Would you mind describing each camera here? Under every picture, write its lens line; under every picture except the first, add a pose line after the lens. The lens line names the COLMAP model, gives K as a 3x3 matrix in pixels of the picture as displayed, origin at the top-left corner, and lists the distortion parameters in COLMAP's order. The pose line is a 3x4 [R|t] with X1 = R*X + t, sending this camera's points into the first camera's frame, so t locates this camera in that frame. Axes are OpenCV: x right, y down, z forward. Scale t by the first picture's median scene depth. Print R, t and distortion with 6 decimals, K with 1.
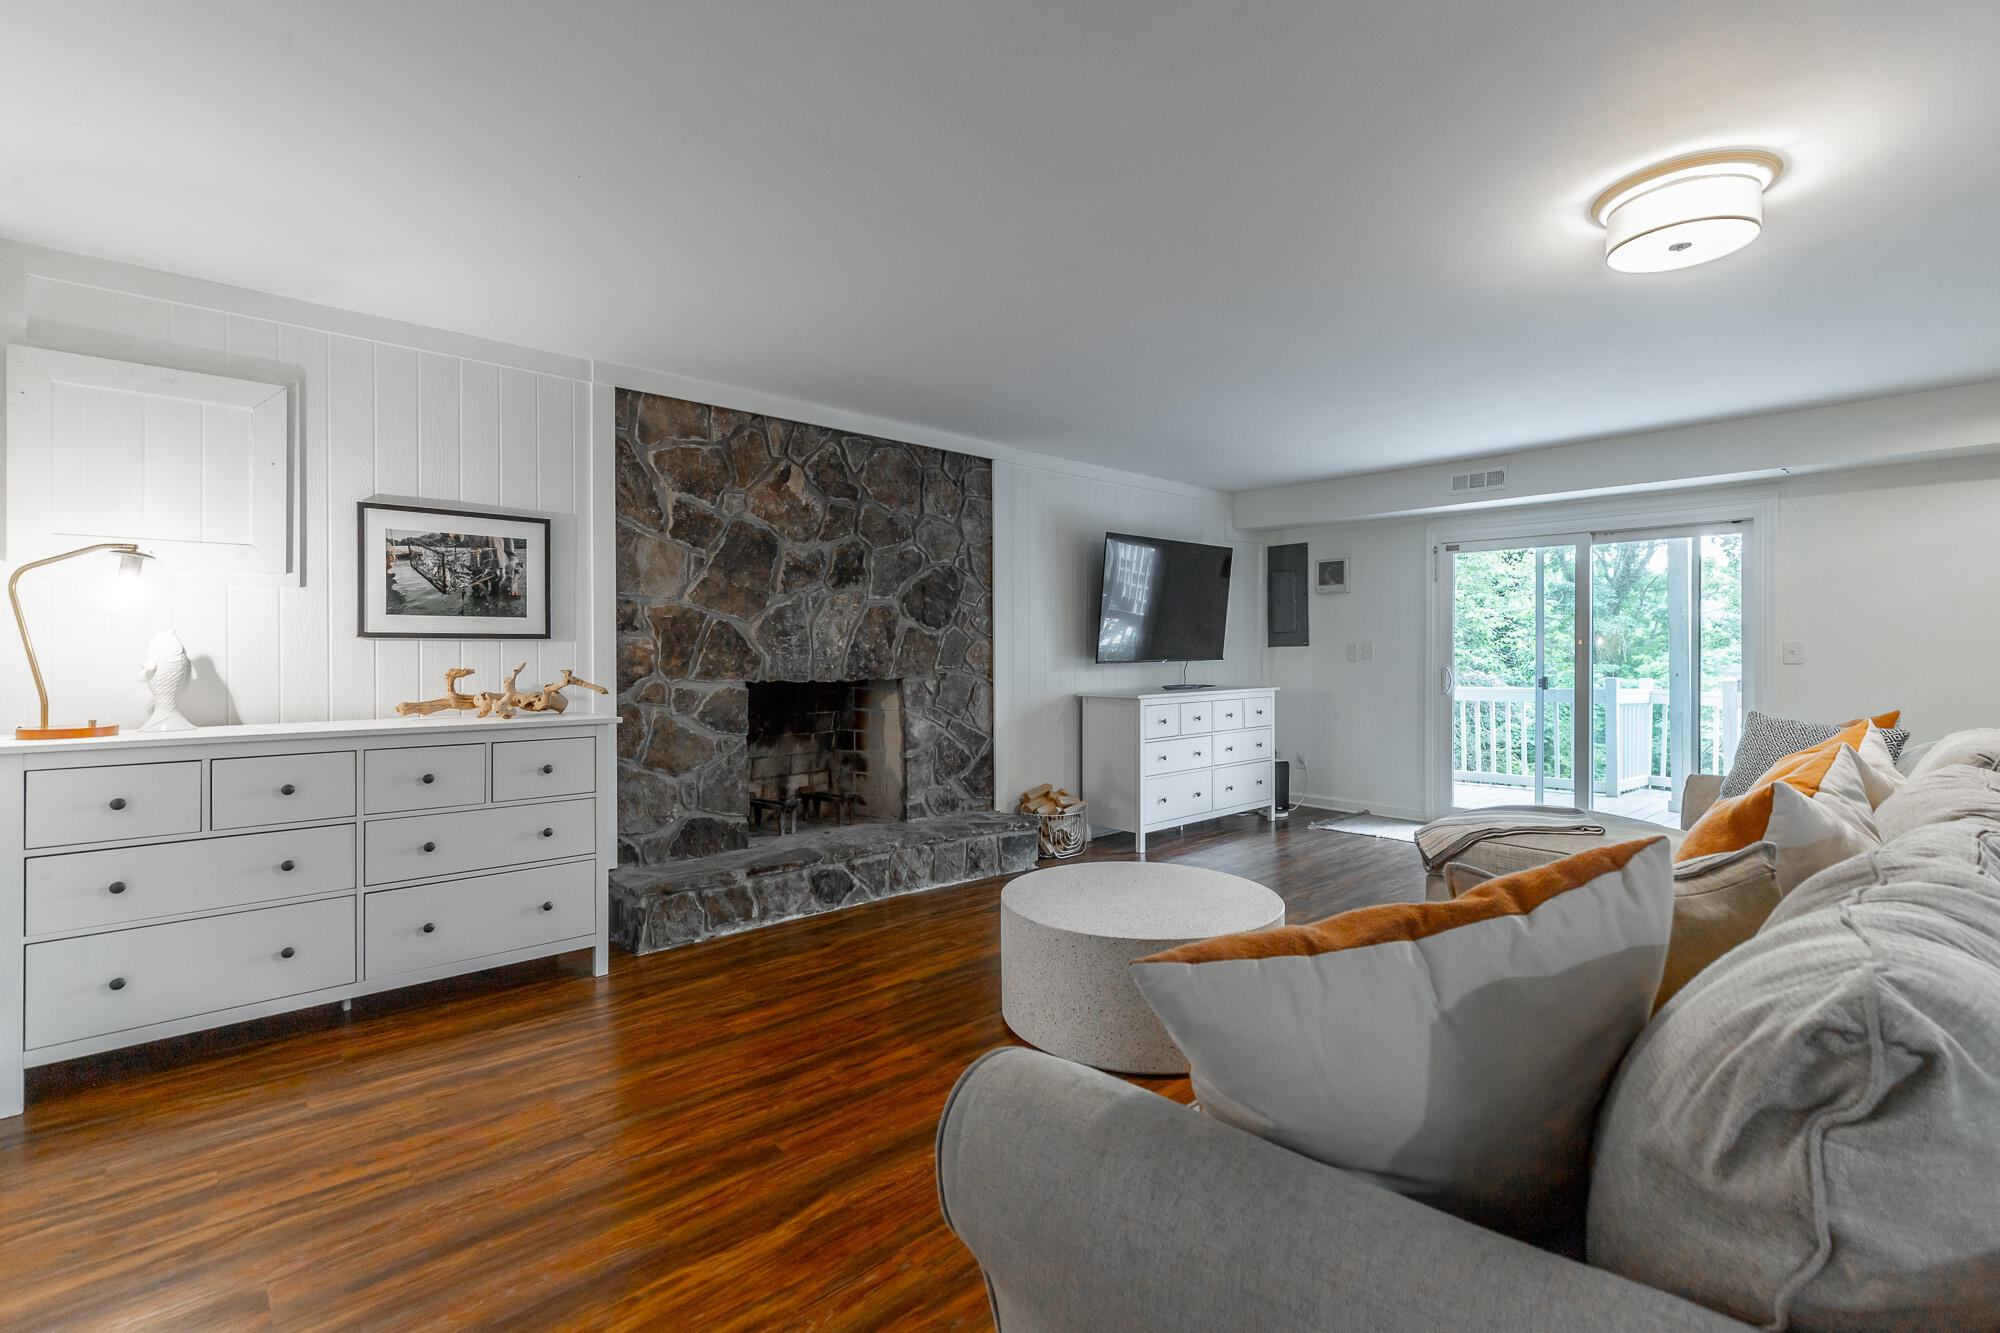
lens RADIAL K [[910.3, 0, 1006.1], [0, 910.3, 656.9], [0, 0, 1]] dist [0.008628, -0.001118]
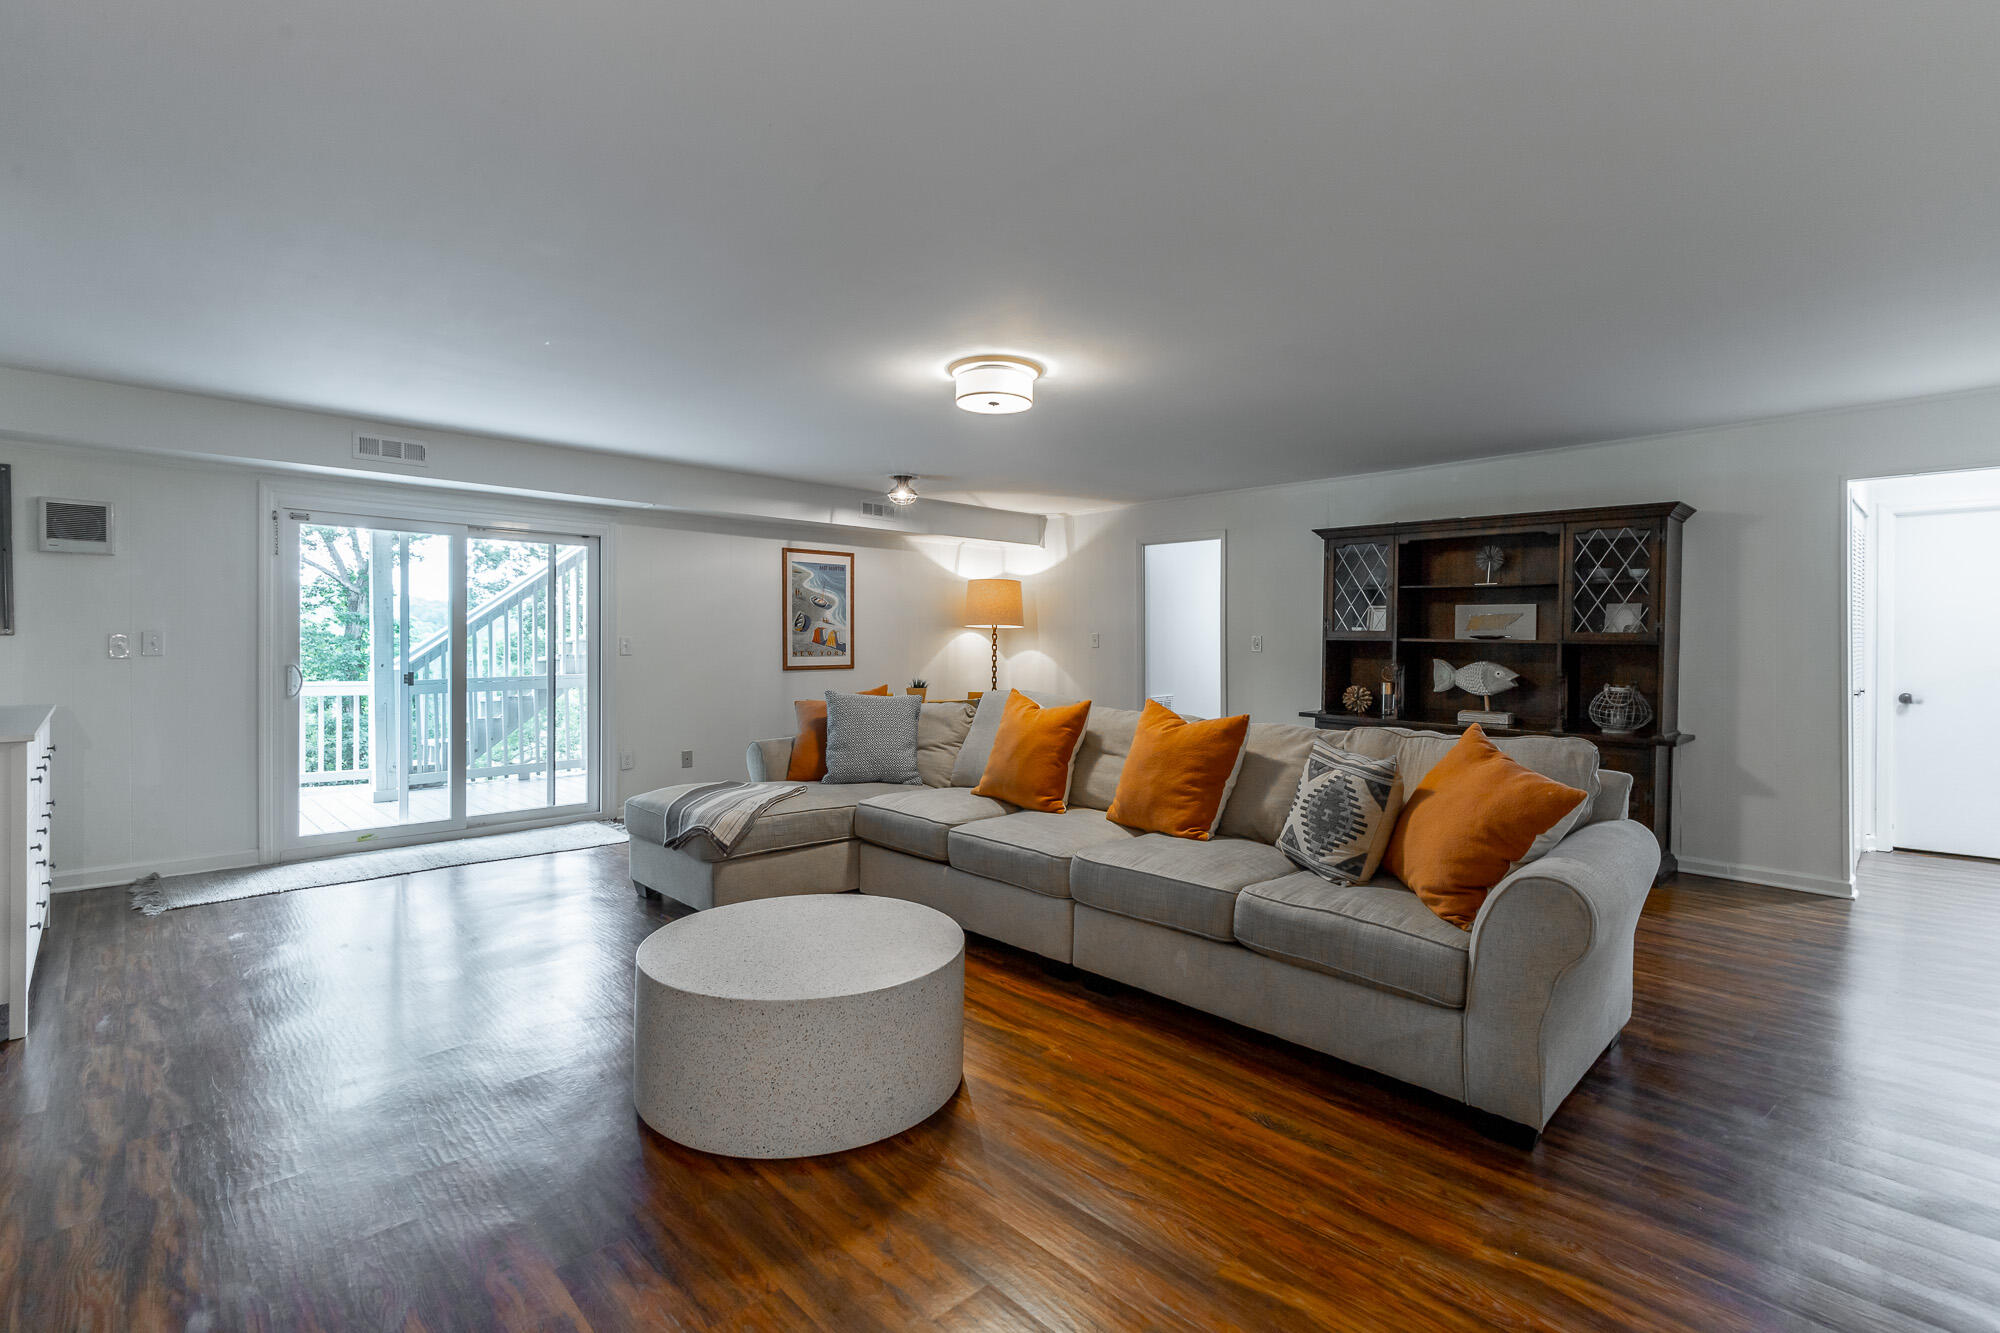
lens RADIAL K [[916.4, 0, 1014.4], [0, 916.4, 645.4], [0, 0, 1]] dist [0.006618, -0.000119]
pose [[-0.033657, -0.005040, 0.999421, -0.516916], [-0.002867, 0.999984, 0.004946, -0.016178], [-0.999429, -0.002698, -0.033671, 0.587956]]
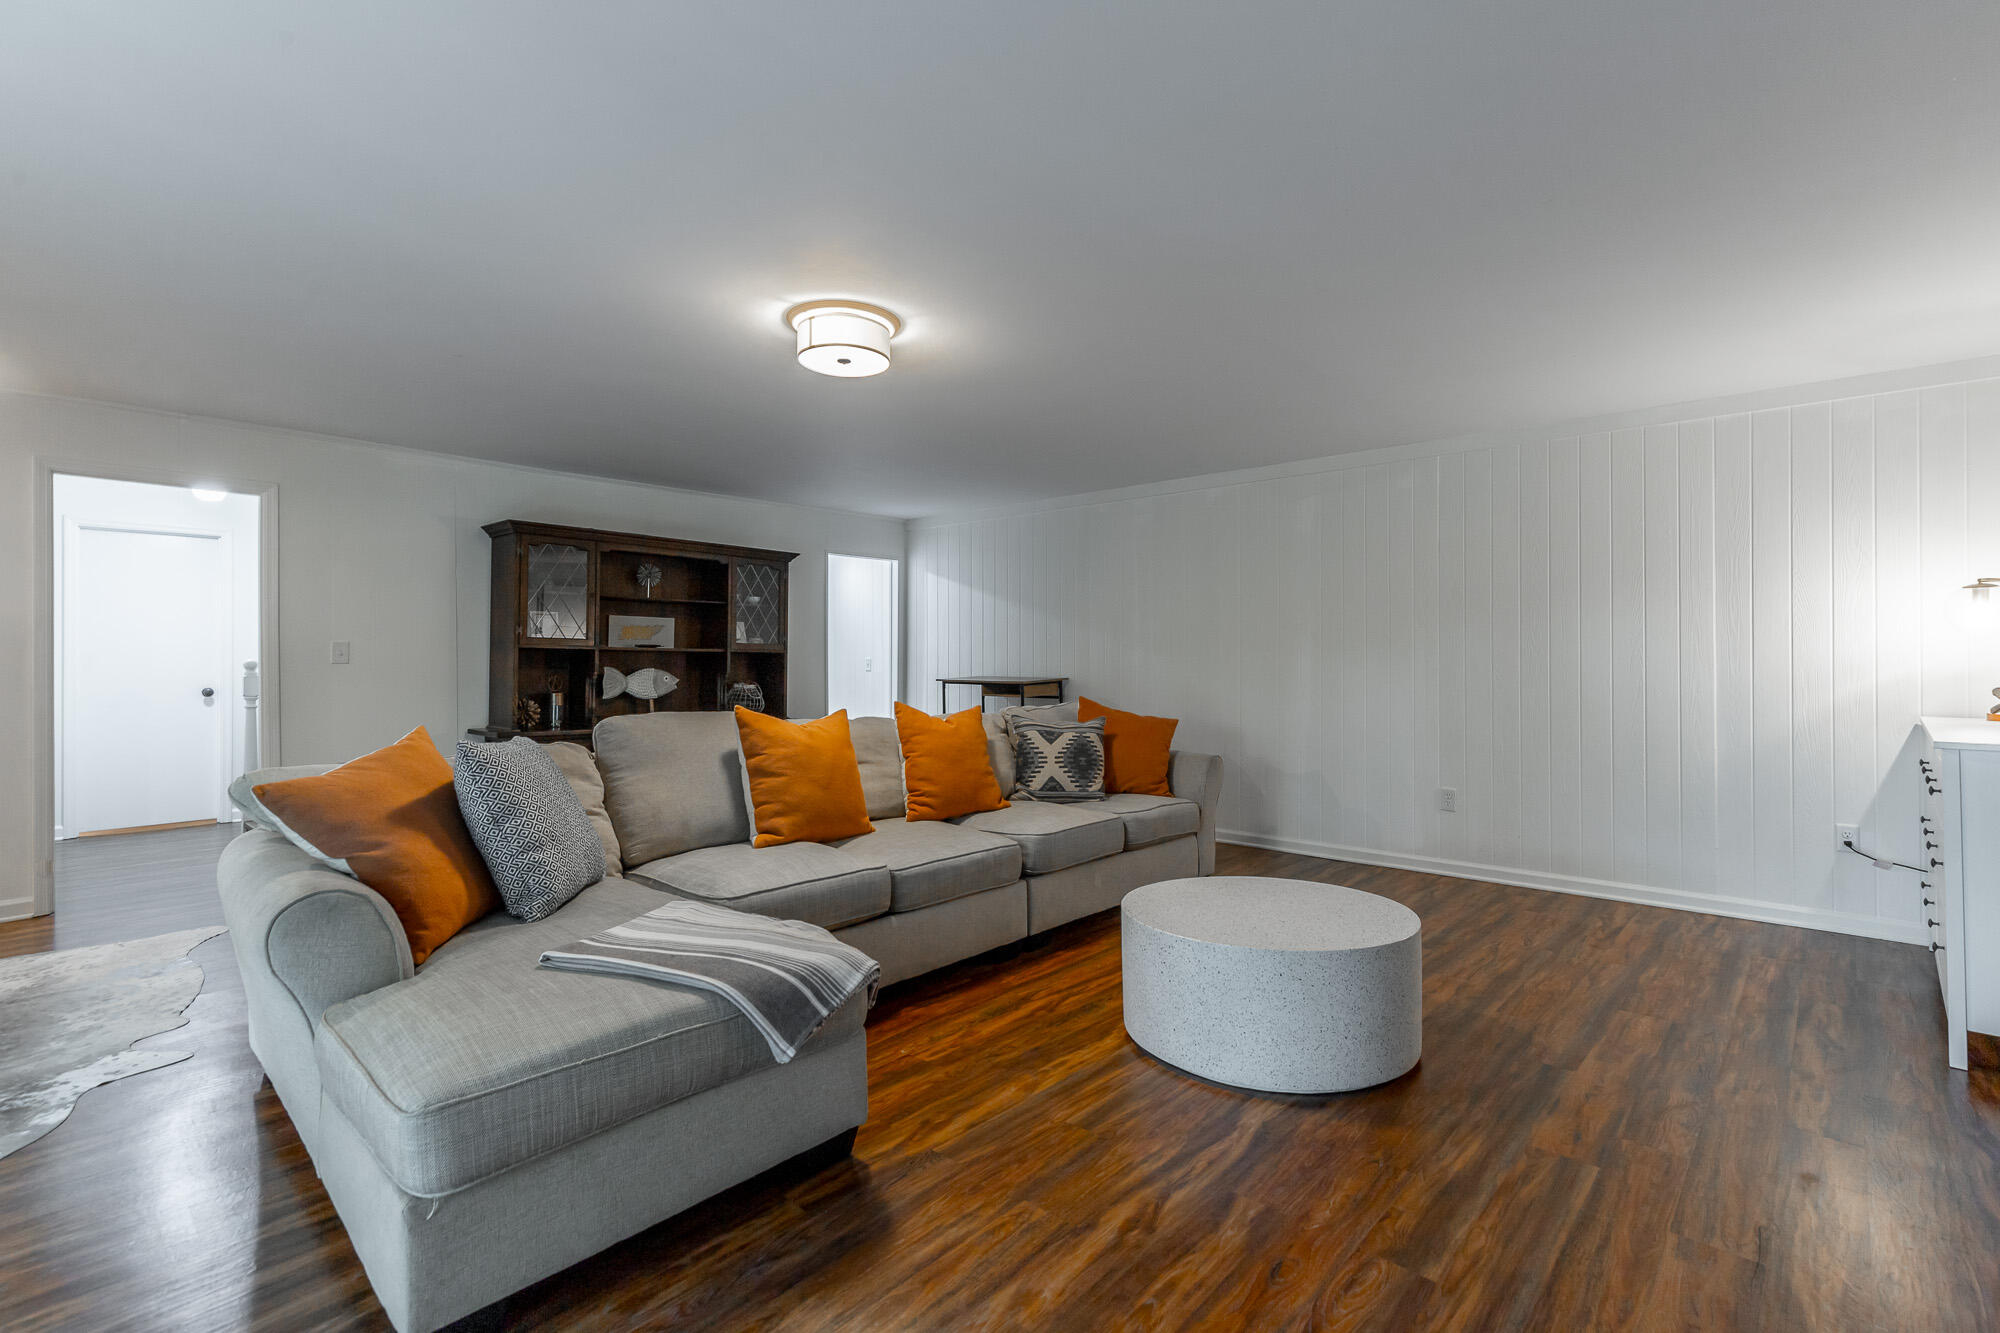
lens RADIAL K [[910.3, 0, 1006.1], [0, 910.3, 656.9], [0, 0, 1]] dist [0.008628, -0.001118]
pose [[-0.995354, 0.001978, -0.096266, 0.363887], [0.001948, 0.999998, 0.000405, -0.005546], [0.096266, 0.000216, -0.995356, 1.370084]]
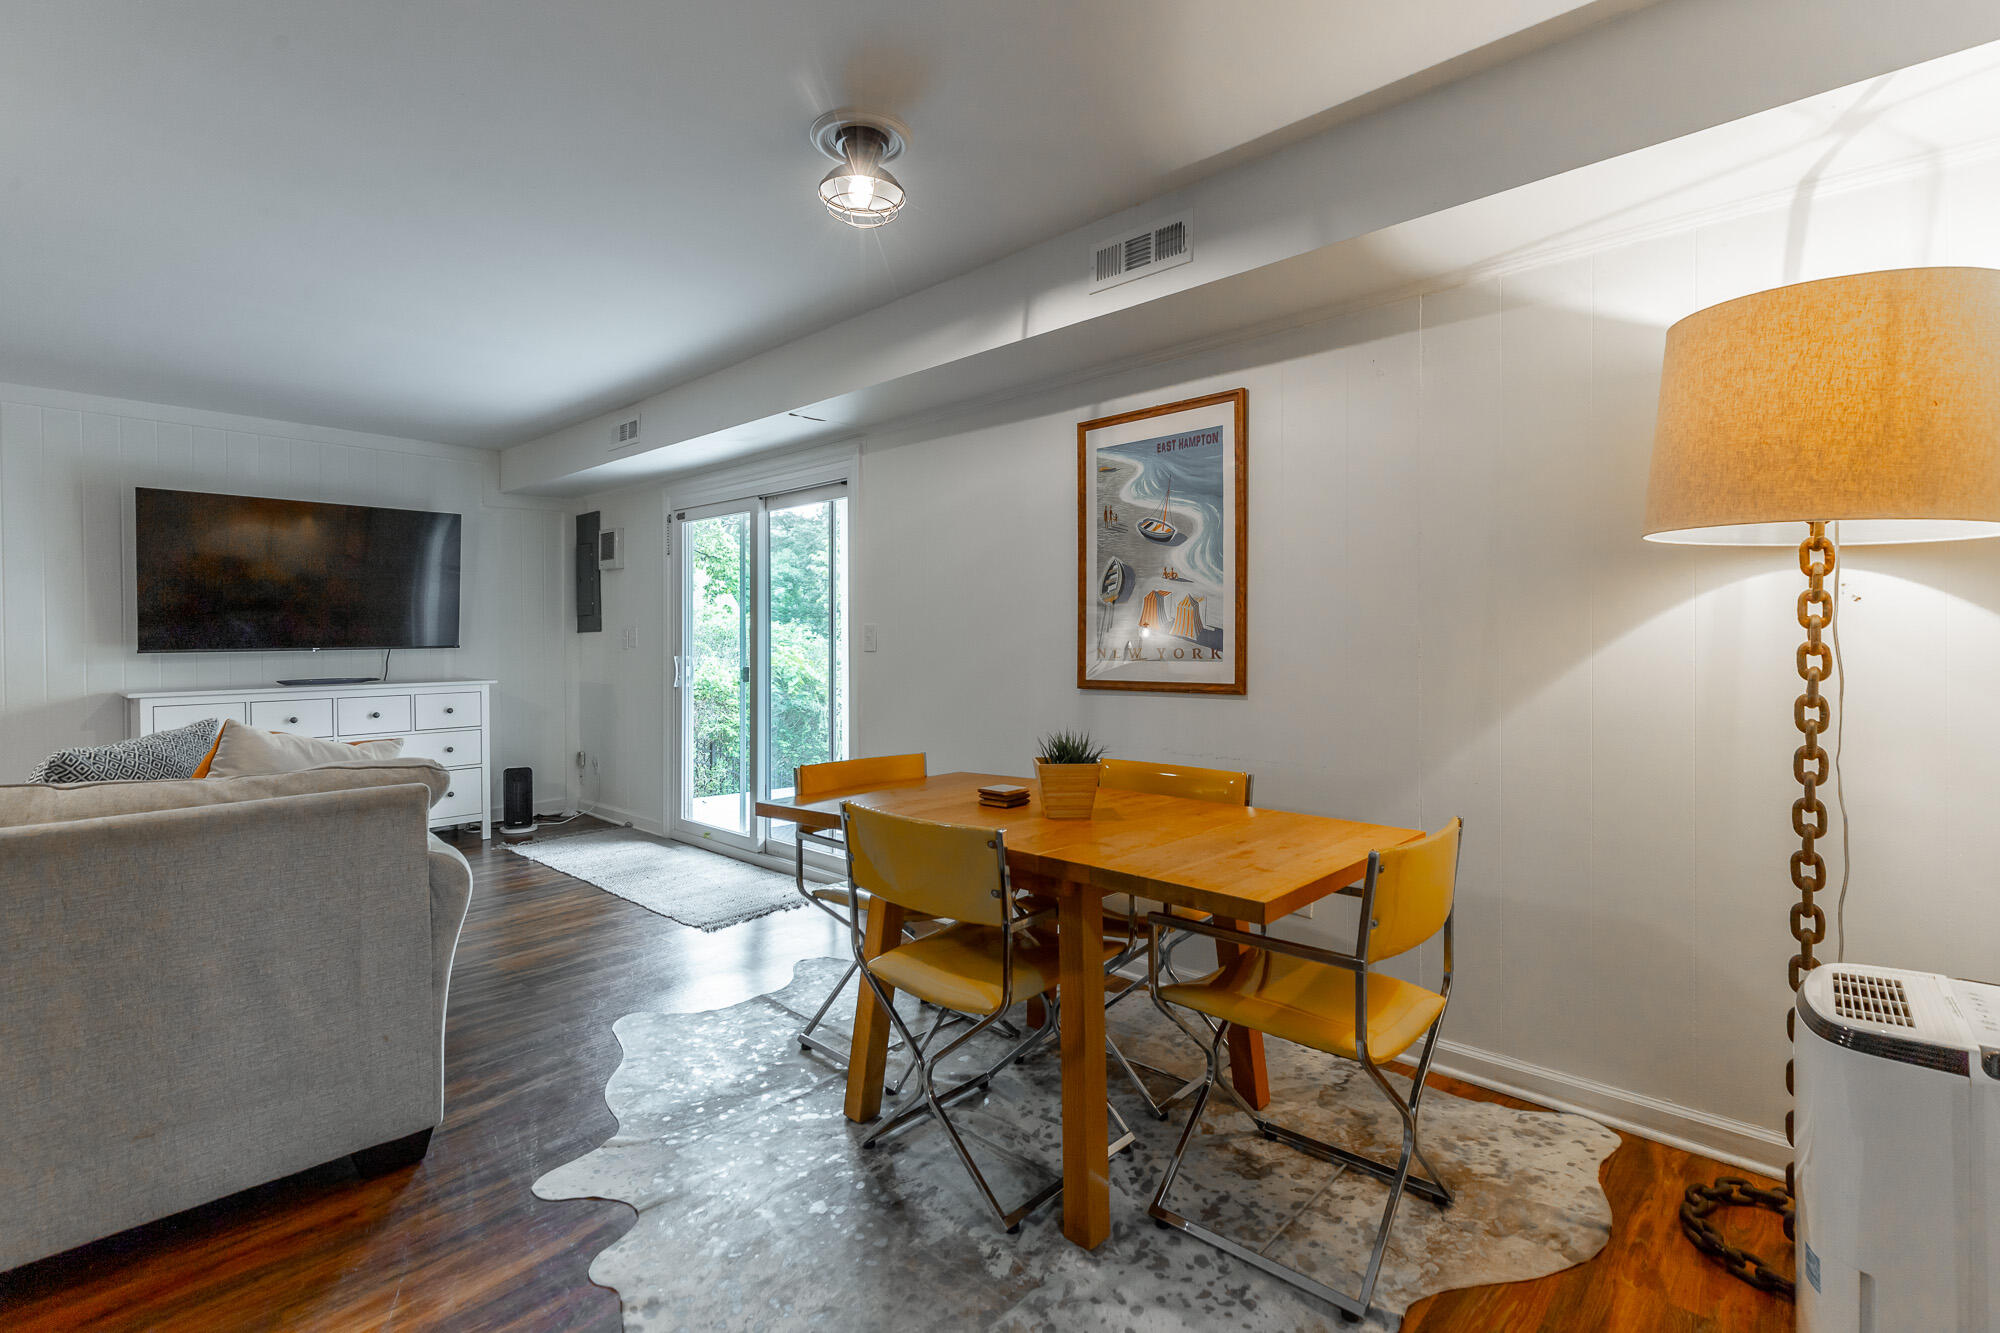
lens RADIAL K [[916.4, 0, 1014.4], [0, 916.4, 645.4], [0, 0, 1]] dist [0.006618, -0.000119]
pose [[0.996209, -0.001874, 0.086968, 1.082514], [0.001718, 0.999997, 0.001860, 0.001157], [-0.086971, -0.001704, 0.996209, 0.177225]]
